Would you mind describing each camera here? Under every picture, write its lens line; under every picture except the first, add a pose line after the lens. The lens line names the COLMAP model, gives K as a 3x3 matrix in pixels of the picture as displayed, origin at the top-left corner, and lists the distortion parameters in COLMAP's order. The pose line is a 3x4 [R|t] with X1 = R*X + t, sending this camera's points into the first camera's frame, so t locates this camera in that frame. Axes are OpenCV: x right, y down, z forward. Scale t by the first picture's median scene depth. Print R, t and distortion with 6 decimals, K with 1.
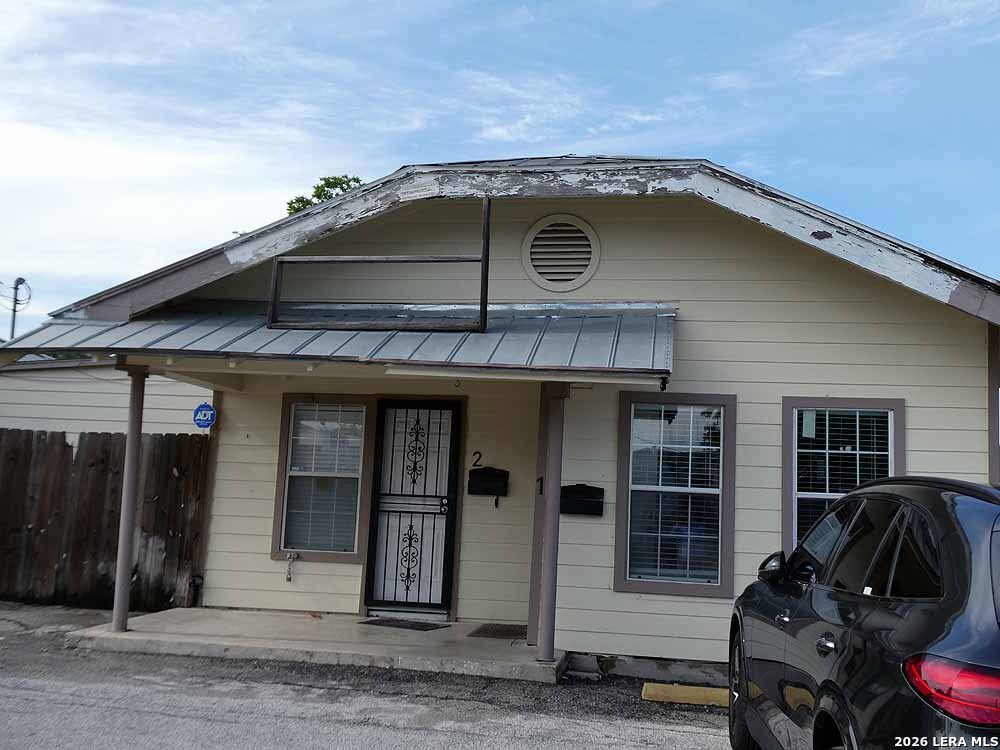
lens RADIAL K [[1031.0, 0, 519.1], [0, 1031.0, 374.9], [0, 0, 1]] dist [0.002522, 0.005336]
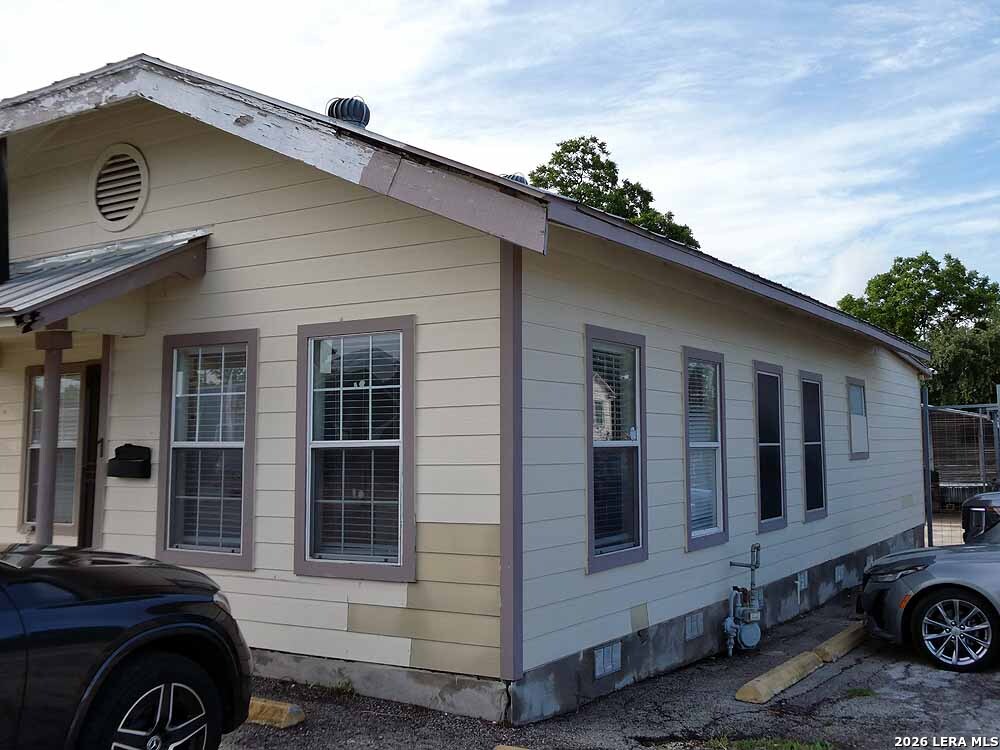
lens RADIAL K [[1031.0, 0, 519.1], [0, 1031.0, 374.9], [0, 0, 1]] dist [0.002522, 0.005336]
pose [[0.924312, -0.071373, -0.374905, 0.616756], [0.083790, 0.996340, 0.016903, 0.051866], [0.372326, -0.047037, 0.926909, 0.260483]]
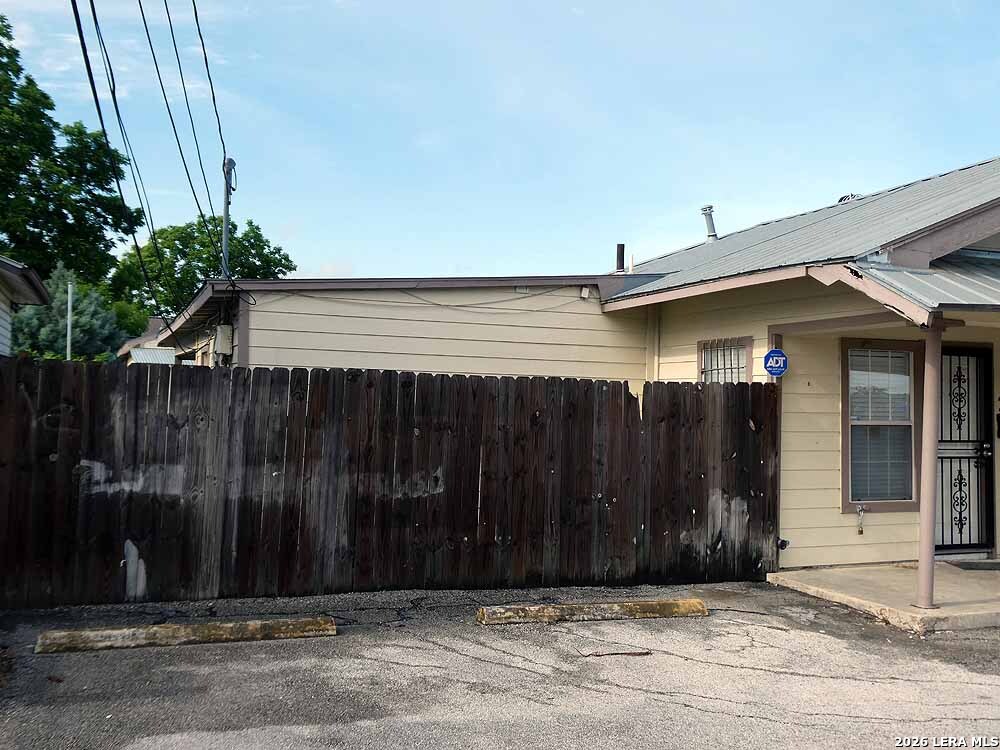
lens RADIAL K [[1031.0, 0, 519.1], [0, 1031.0, 374.9], [0, 0, 1]] dist [0.002522, 0.005336]
pose [[0.869540, -0.011628, 0.493726, -0.990791], [-0.038495, 0.995085, 0.091231, -0.024305], [-0.492361, -0.098335, 0.864819, 0.343348]]
